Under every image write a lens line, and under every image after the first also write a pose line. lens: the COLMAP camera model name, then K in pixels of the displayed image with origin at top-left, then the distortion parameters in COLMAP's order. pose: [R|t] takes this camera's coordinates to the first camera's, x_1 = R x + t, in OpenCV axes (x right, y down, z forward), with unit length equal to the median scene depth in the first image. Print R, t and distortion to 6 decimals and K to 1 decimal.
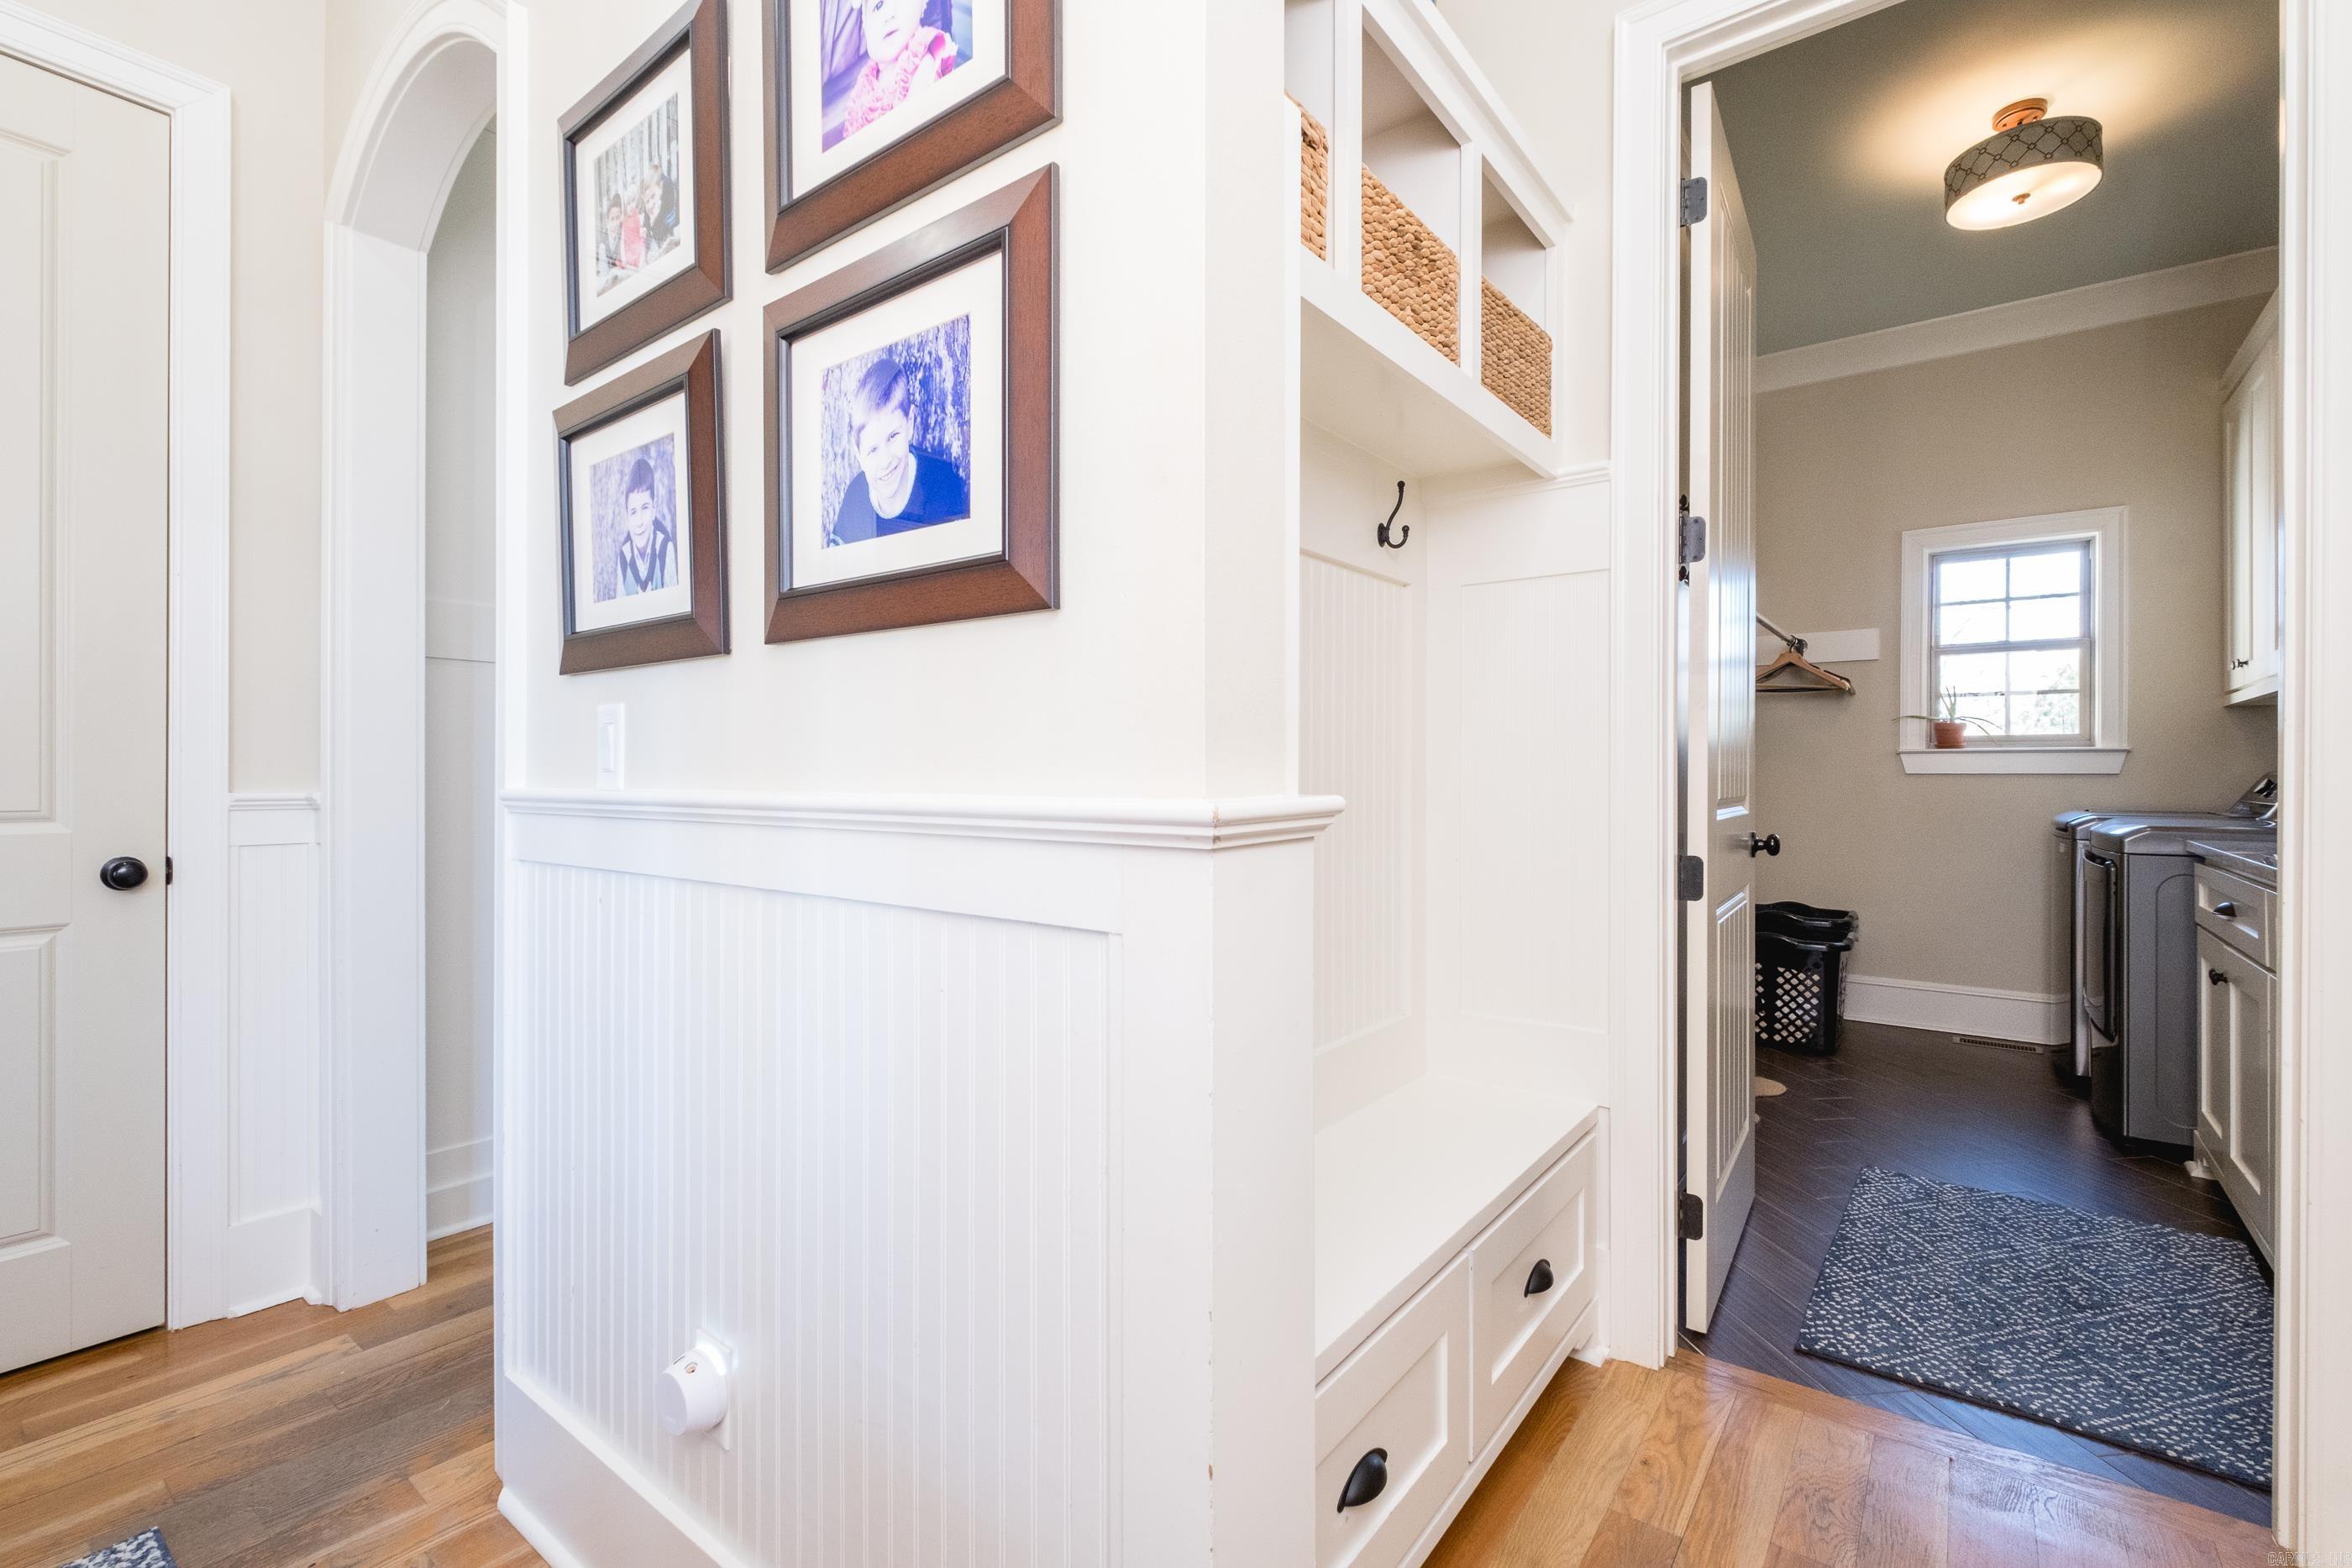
lens RADIAL K [[1010.6, 0, 1185.5], [0, 1010.6, 787.0], [0, 0, 1]] dist [-0.000133, -0.001134]
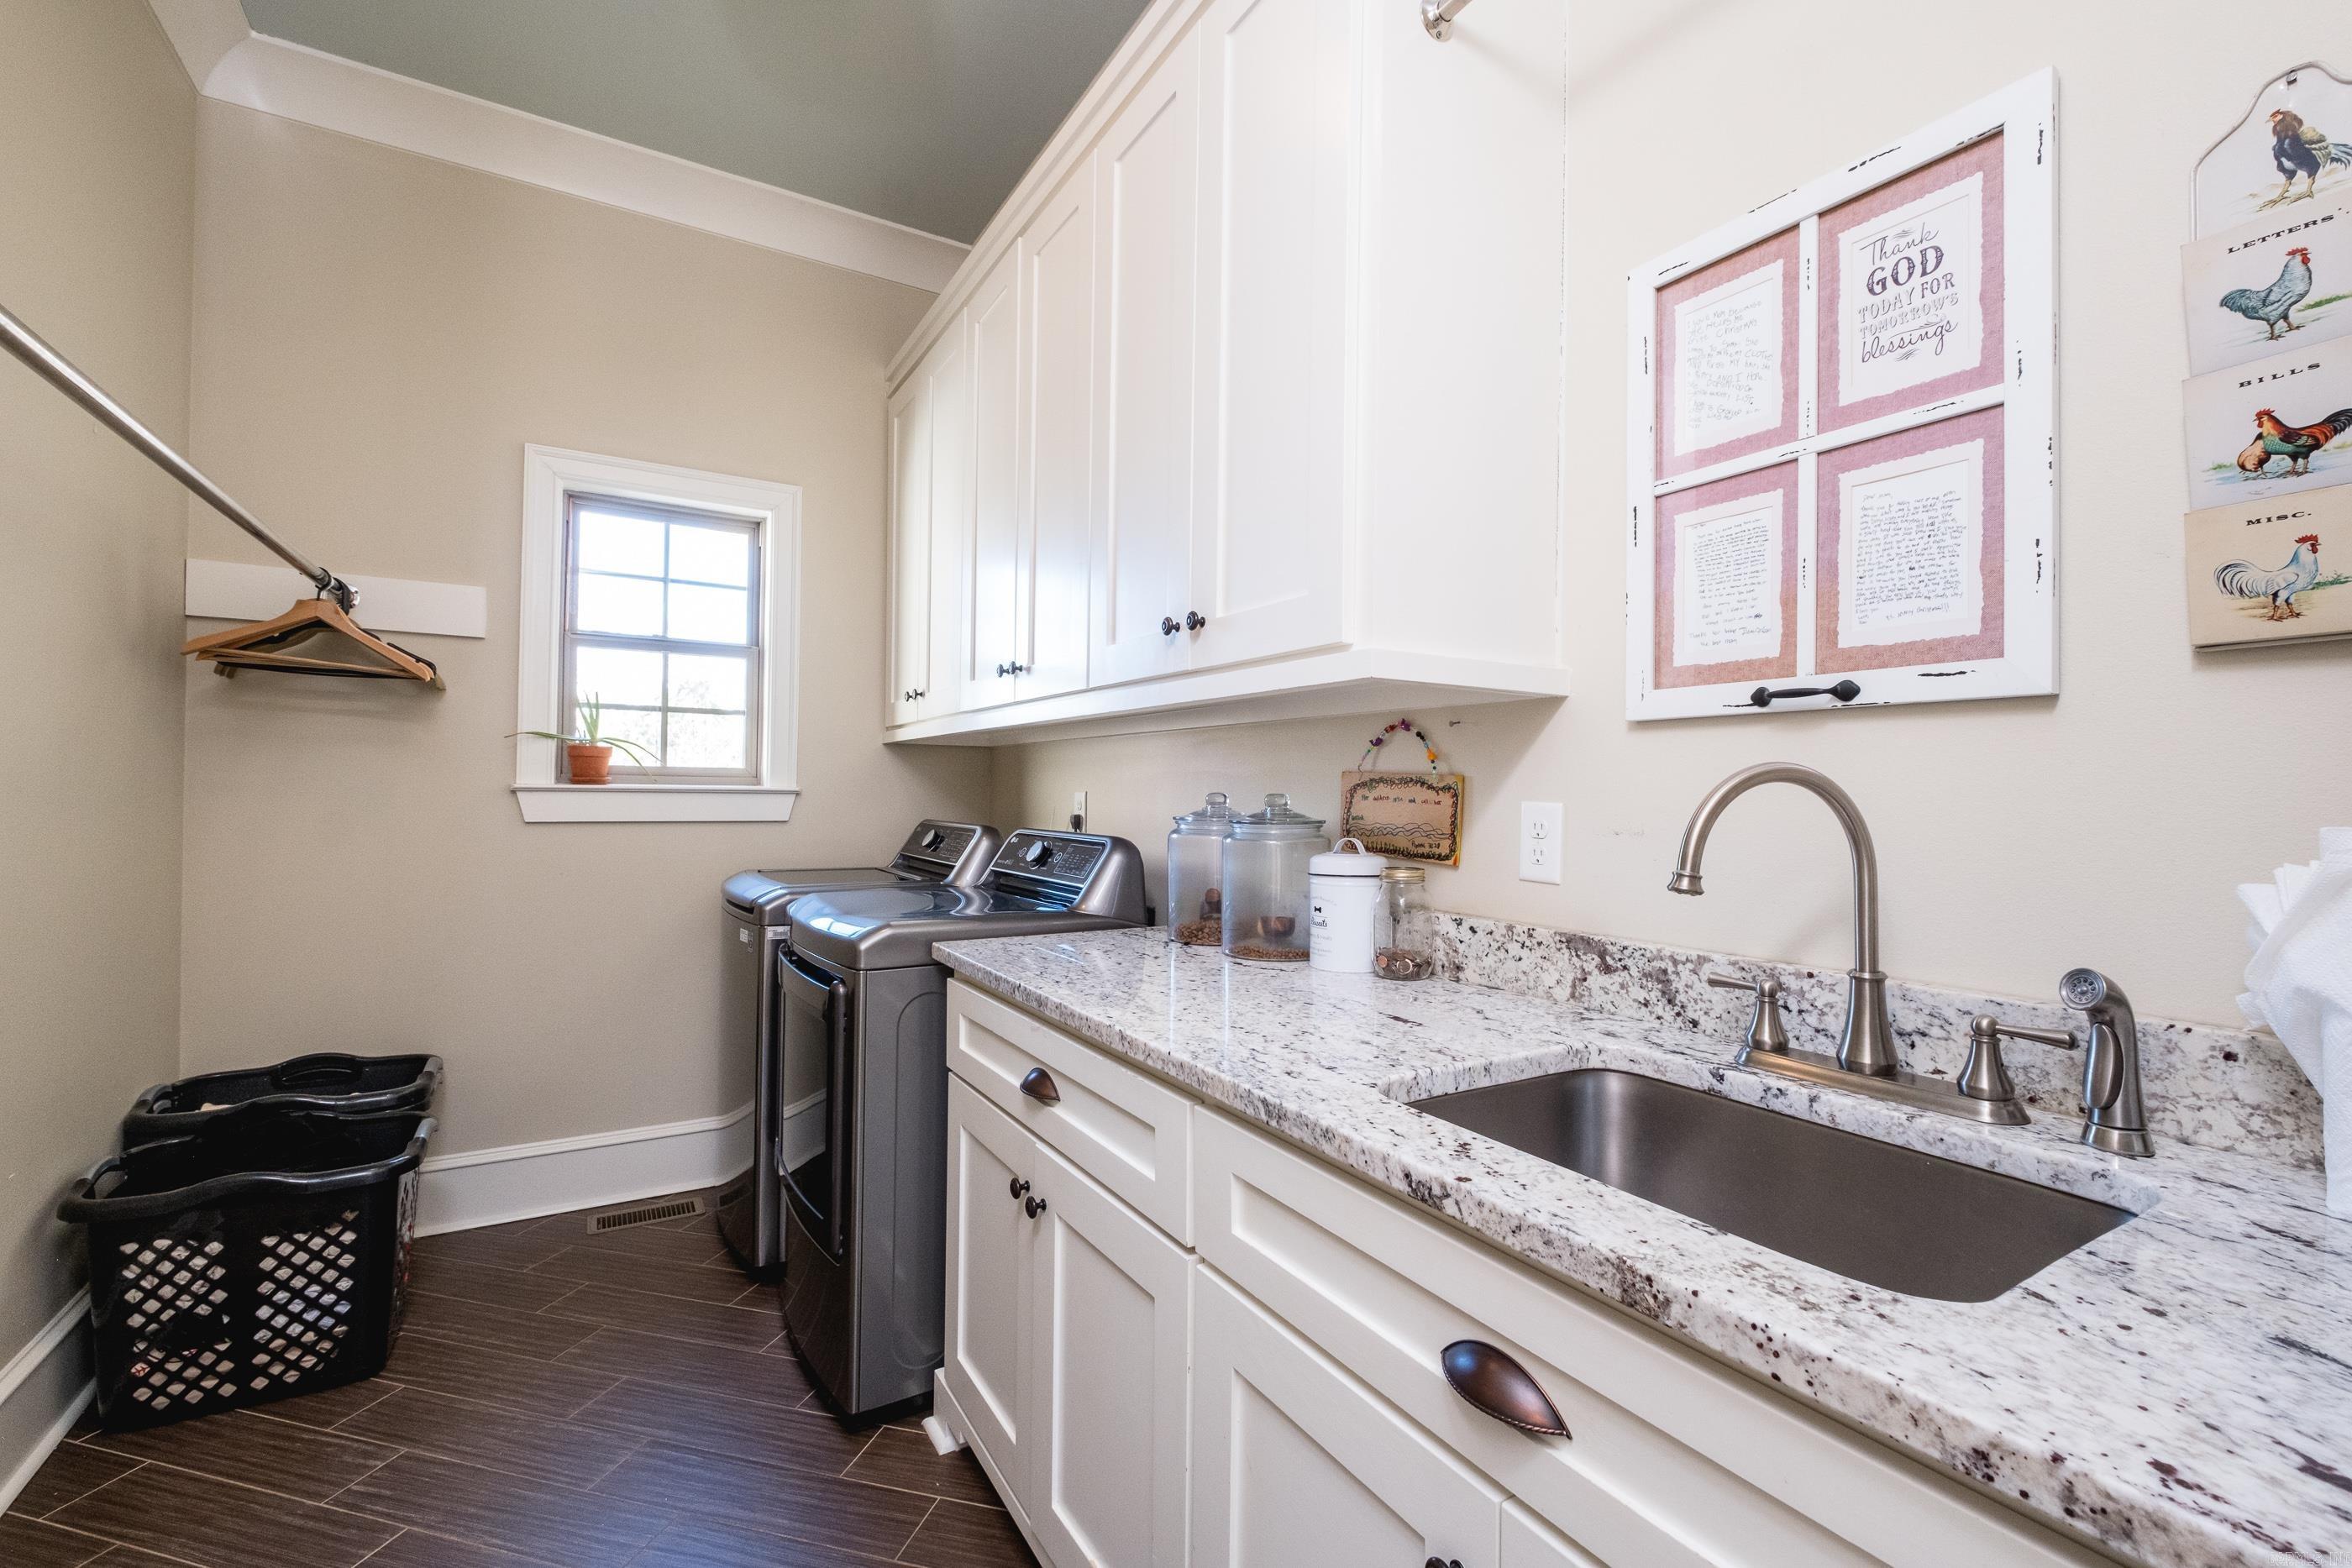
lens RADIAL K [[1010.5, 0, 1181.5], [0, 1010.5, 769.4], [0, 0, 1]] dist [0.016041, -0.010489]
pose [[0.362822, 0.024766, 0.931529, 0.283845], [0.000015, 0.999647, -0.026582, -0.031423], [-0.931859, 0.009659, 0.362693, 0.407357]]
